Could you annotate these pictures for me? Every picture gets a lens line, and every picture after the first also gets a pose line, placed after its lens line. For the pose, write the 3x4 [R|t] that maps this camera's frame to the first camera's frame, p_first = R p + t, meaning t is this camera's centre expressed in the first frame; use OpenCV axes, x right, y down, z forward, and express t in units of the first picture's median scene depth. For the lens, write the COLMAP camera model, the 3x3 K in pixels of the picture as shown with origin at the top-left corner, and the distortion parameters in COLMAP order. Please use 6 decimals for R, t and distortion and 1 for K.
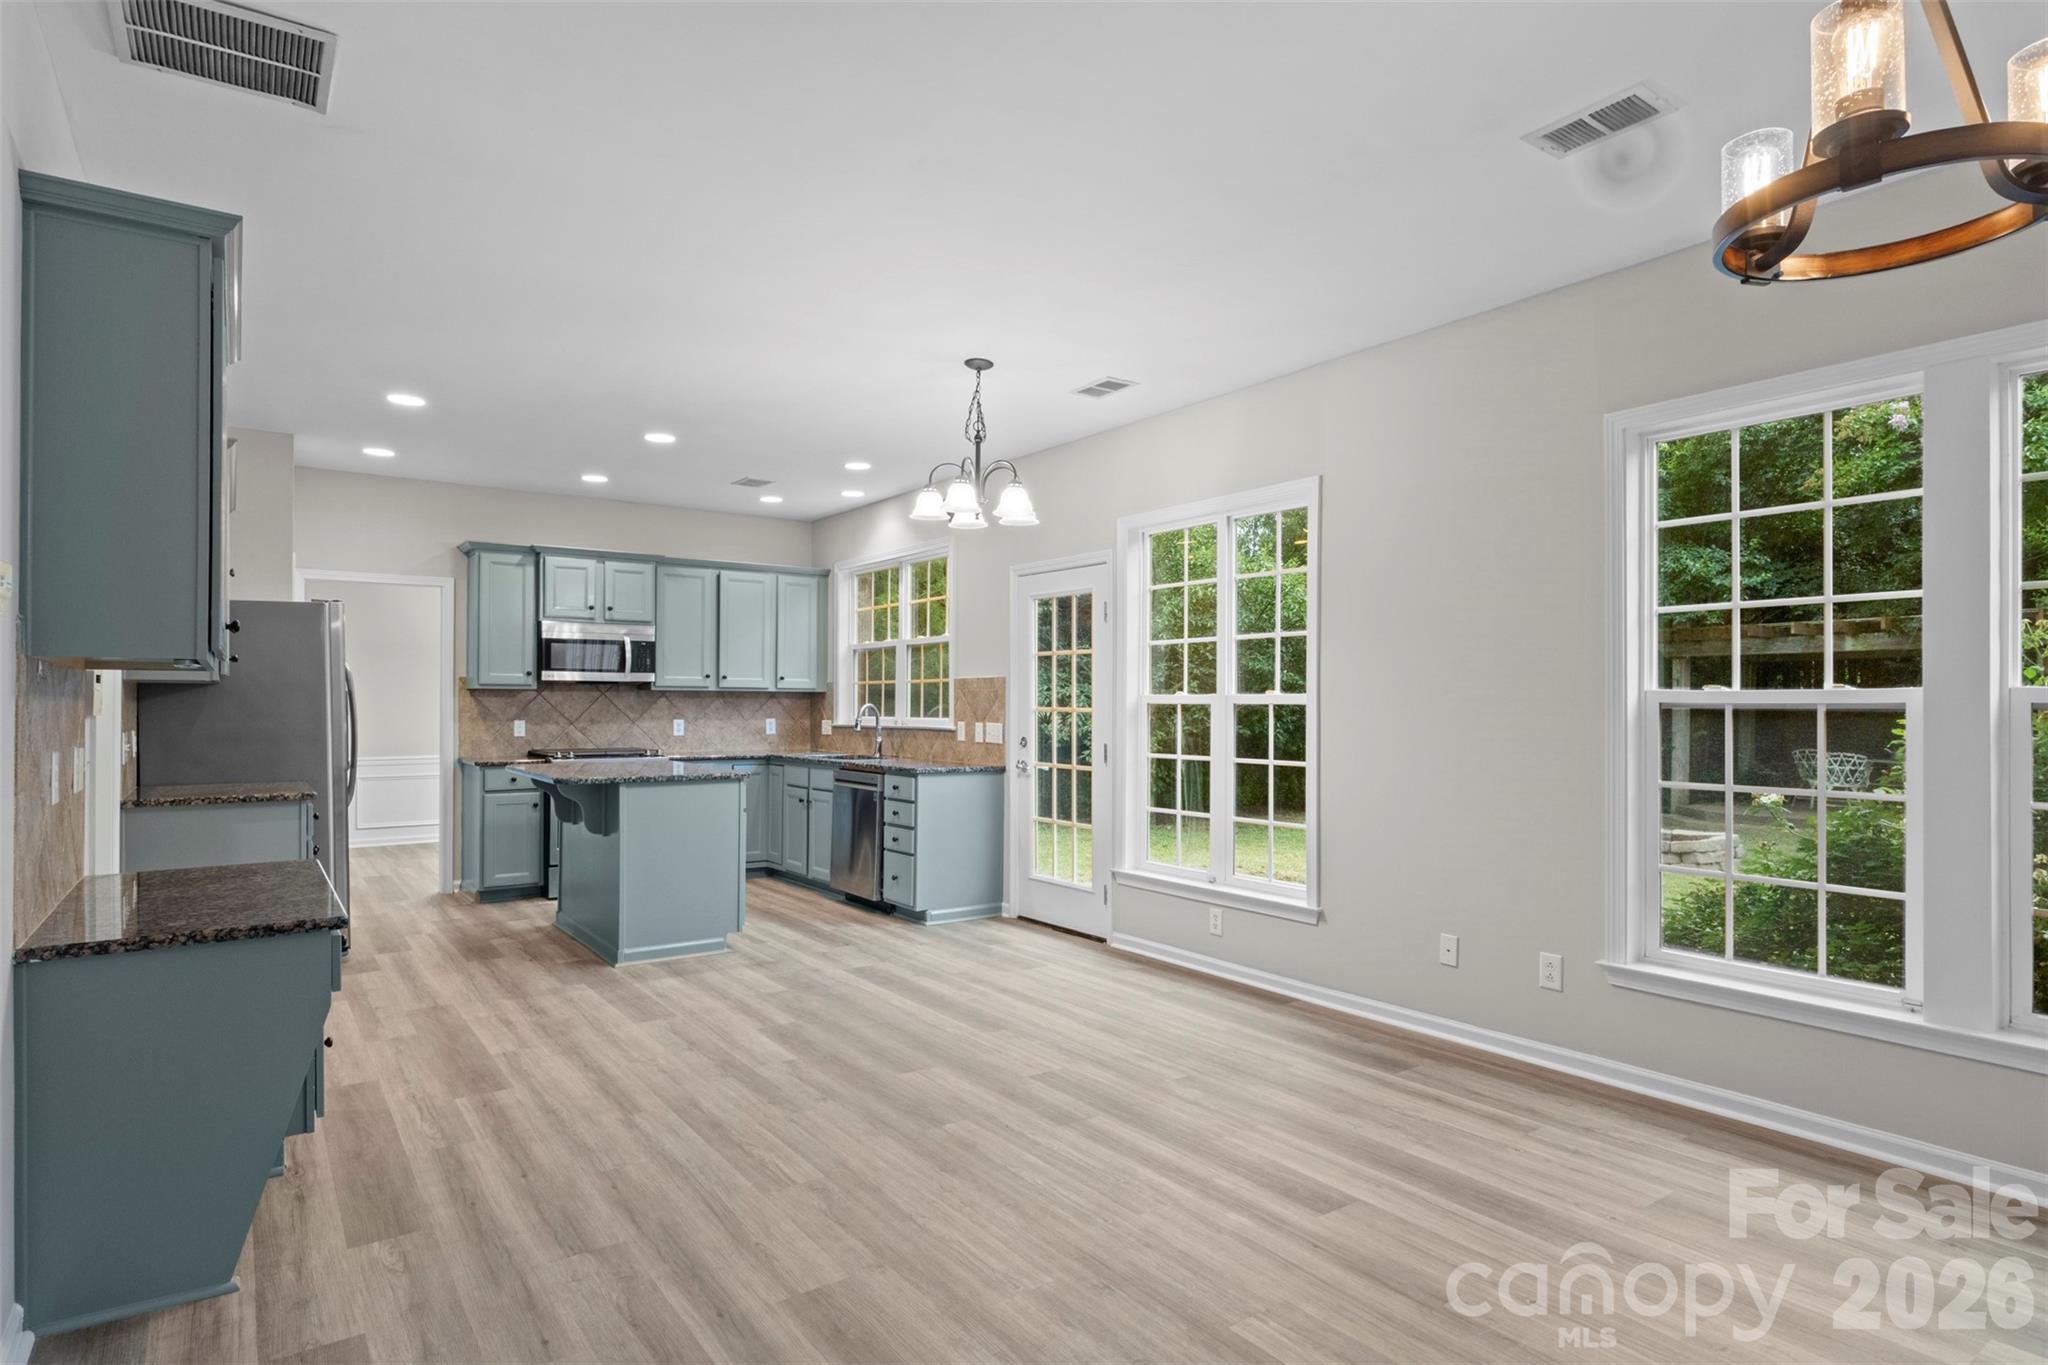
lens RADIAL K [[1098.5, 0, 1017.7], [0, 1098.5, 693.8], [0, 0, 1]] dist [-0.000468, 0.001171]
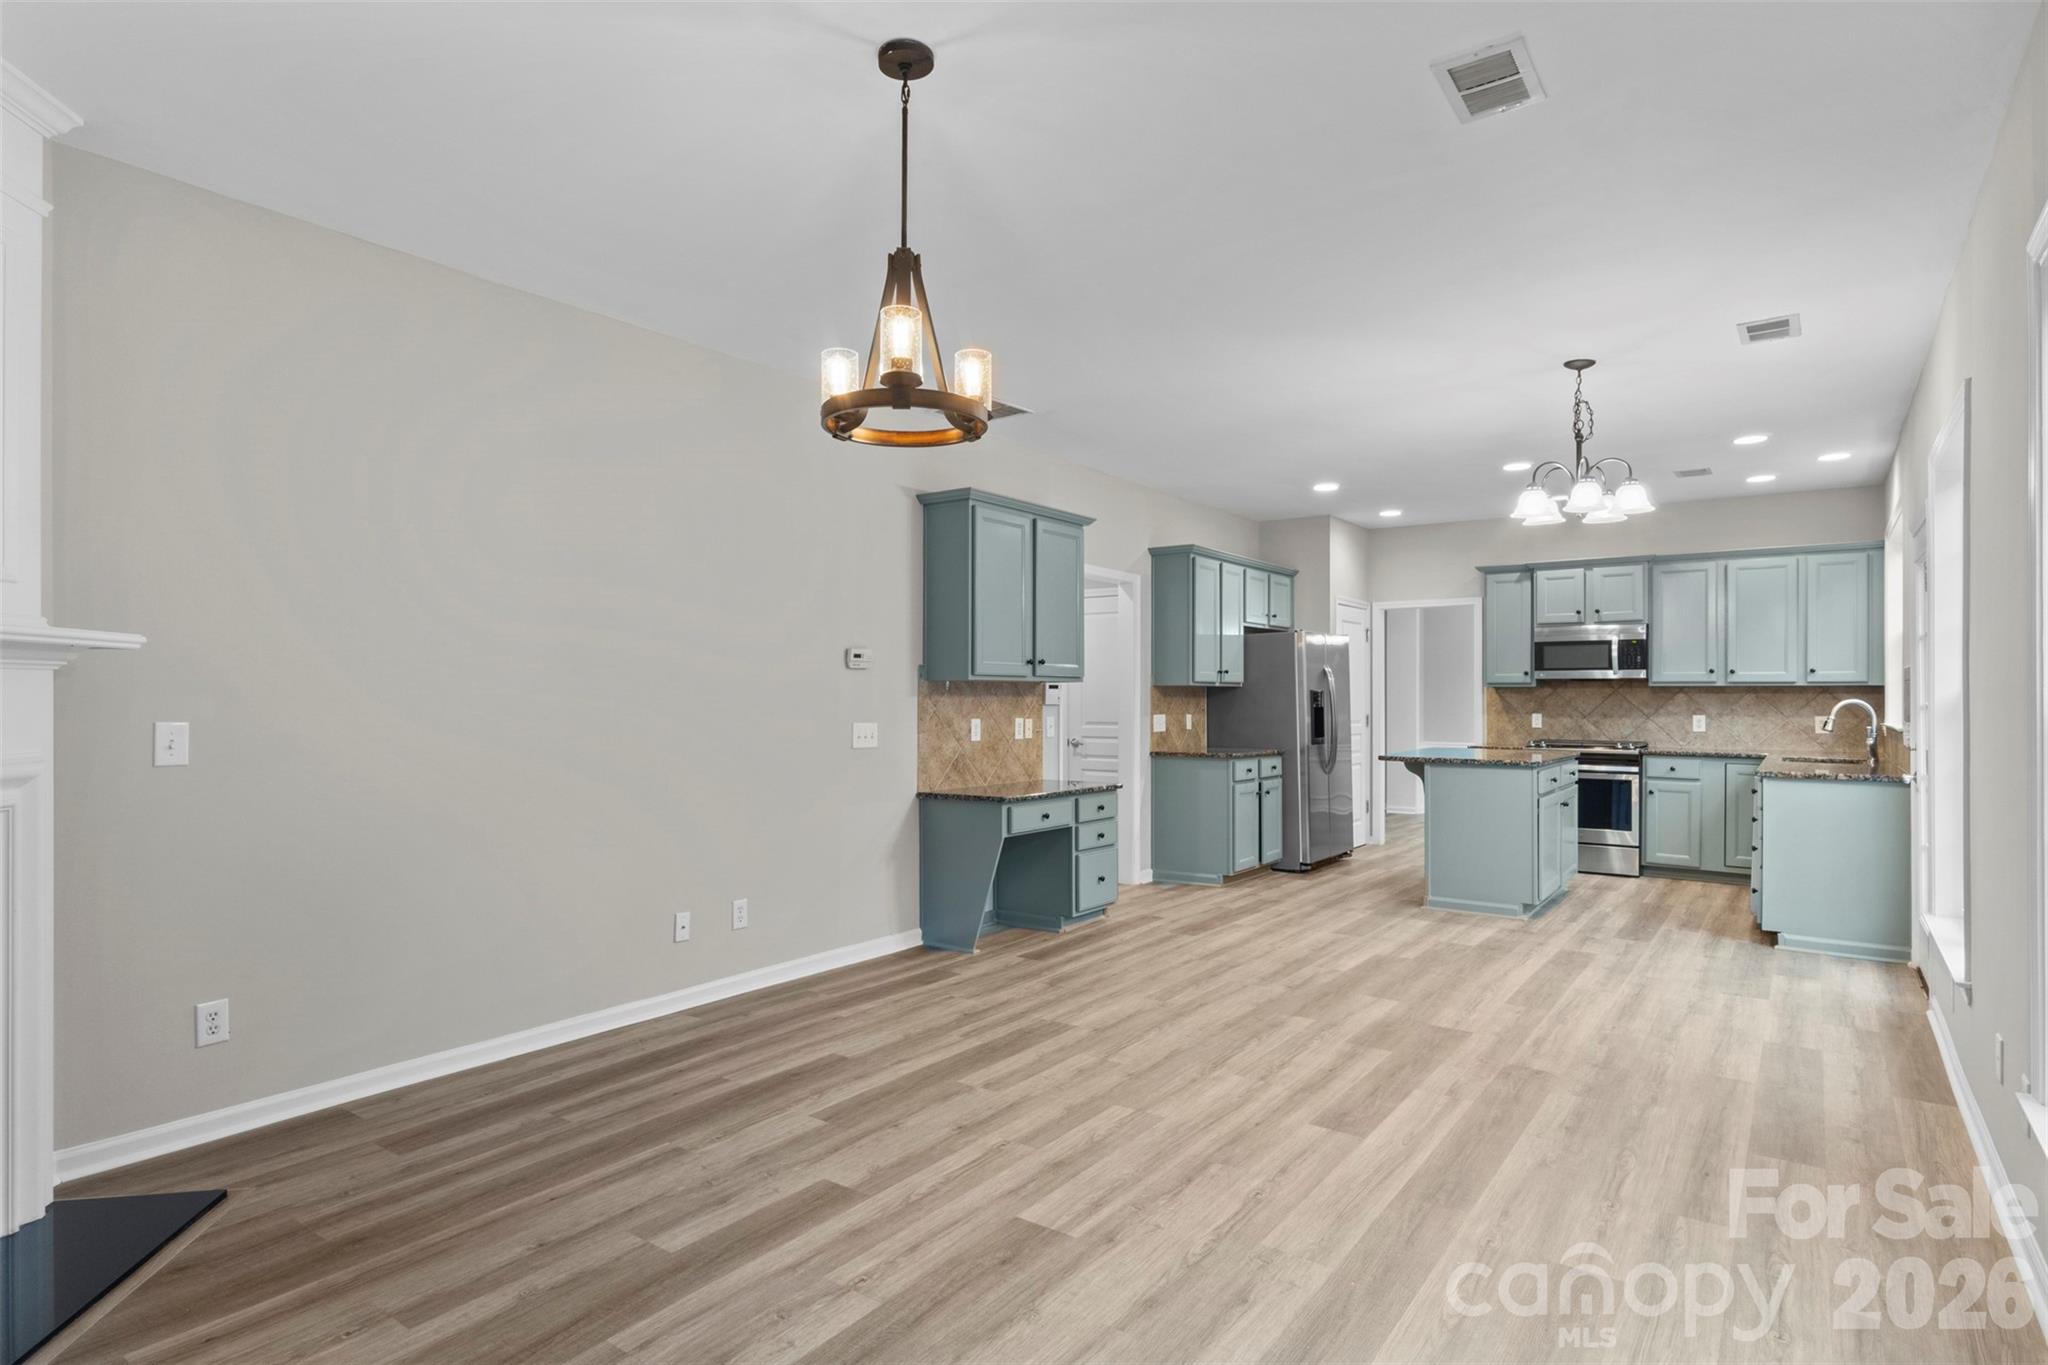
lens RADIAL K [[1098.5, 0, 1019.2], [0, 1098.5, 692.1], [0, 0, 1]] dist [-0.000468, 0.001171]
pose [[0.316558, -0.006740, -0.948549, 0.774826], [0.007954, 0.999958, -0.004451, 0.003622], [0.948540, -0.006136, 0.316598, 0.188835]]
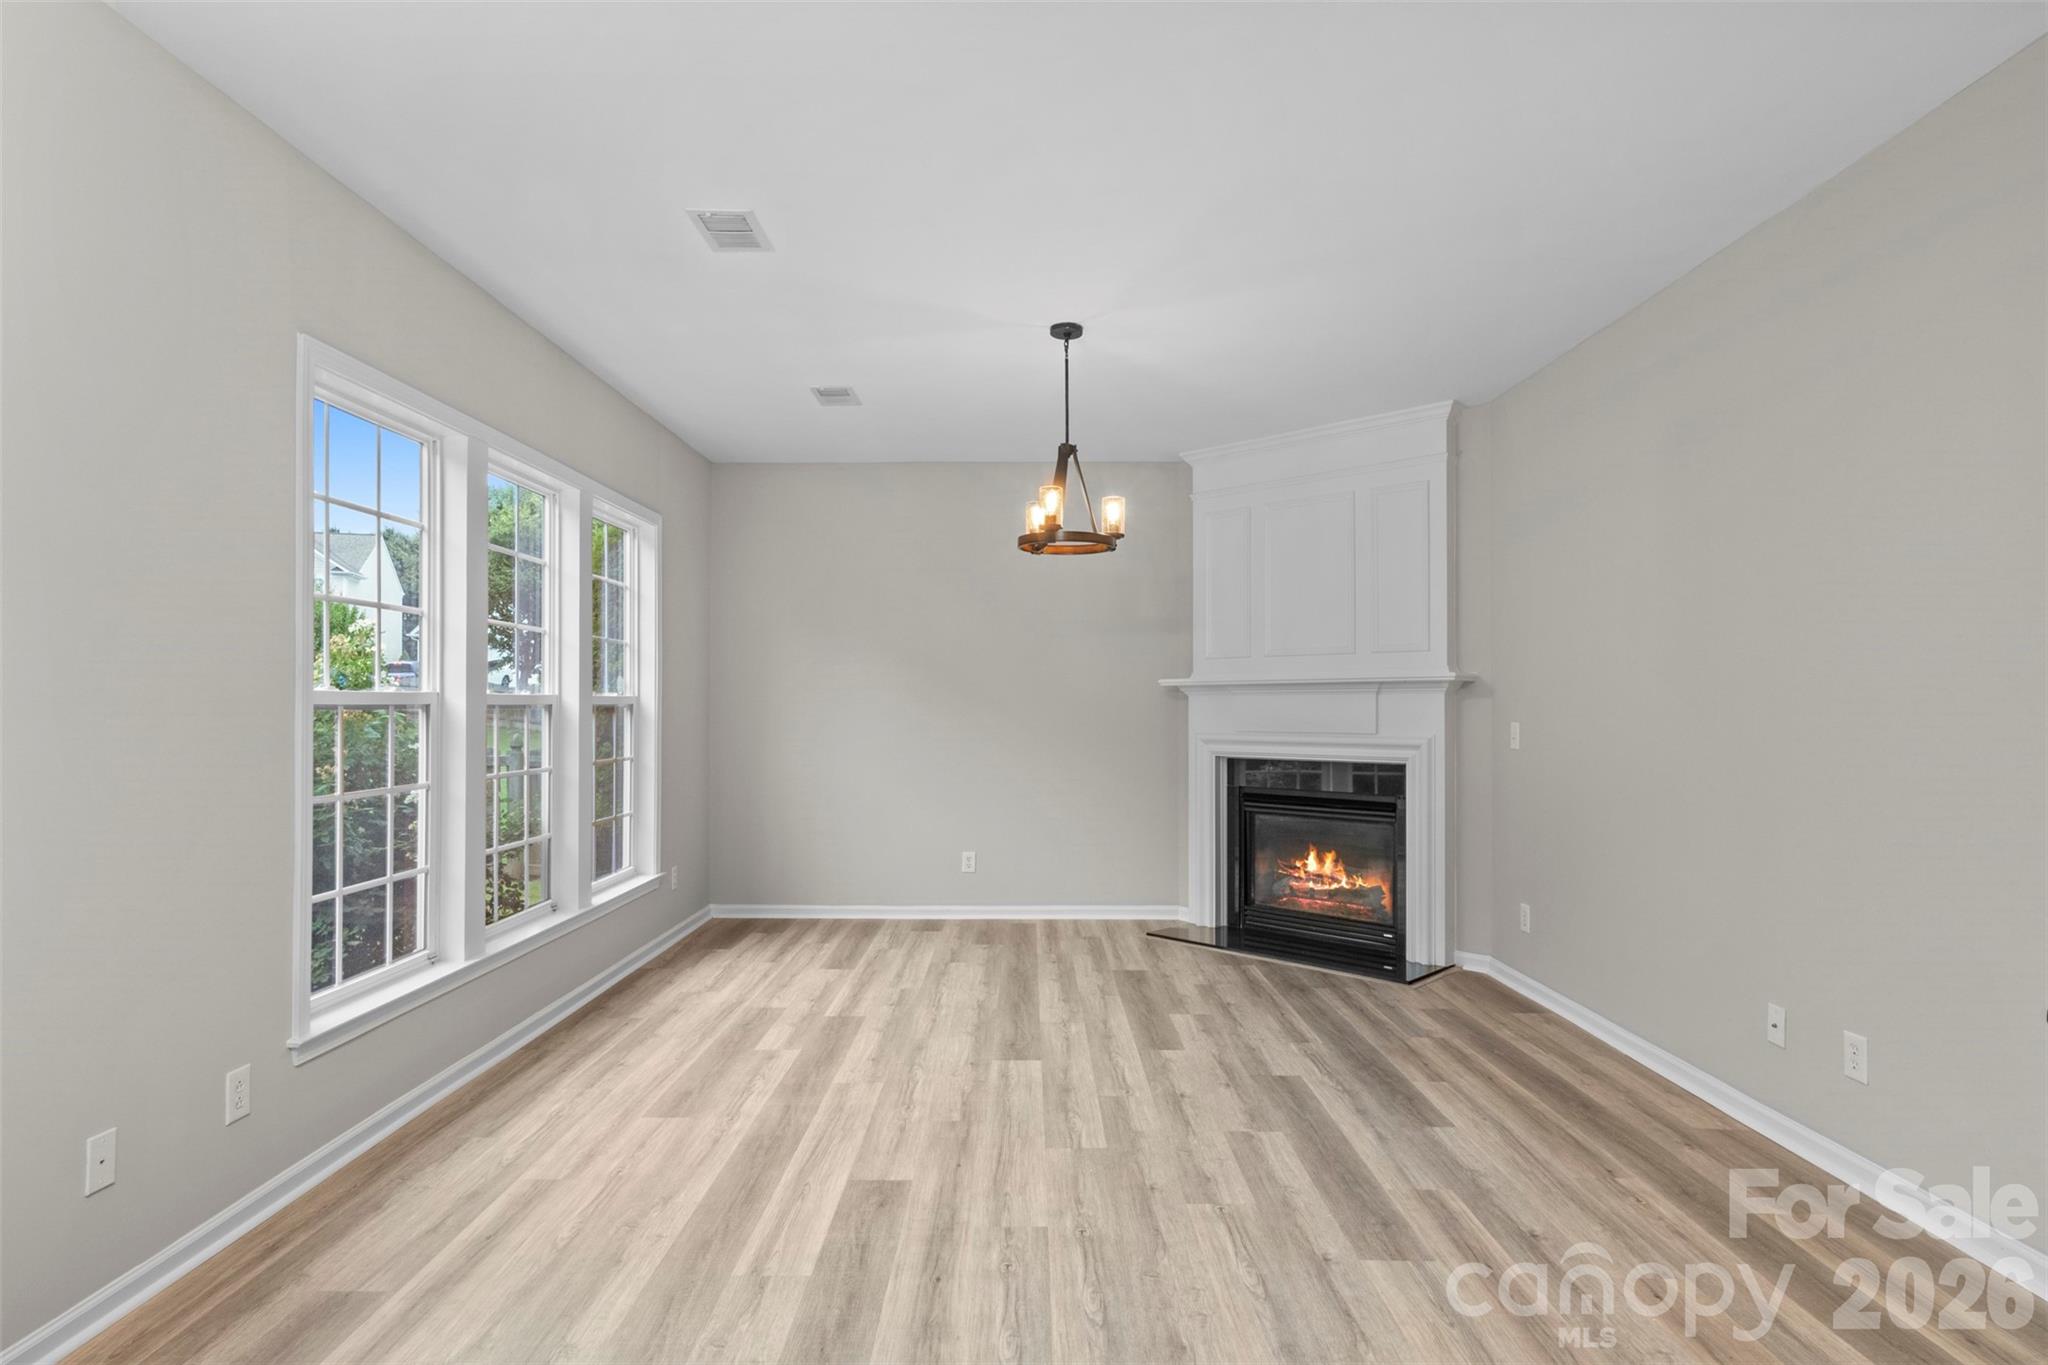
lens RADIAL K [[1098.5, 0, 1020.3], [0, 1098.5, 683.1], [0, 0, 1]] dist [-0.000468, 0.001171]
pose [[-0.807250, 0.008249, 0.590152, -0.269532], [-0.008218, 0.999648, -0.025214, 0.007082], [-0.590153, -0.025204, -0.806898, 1.072921]]
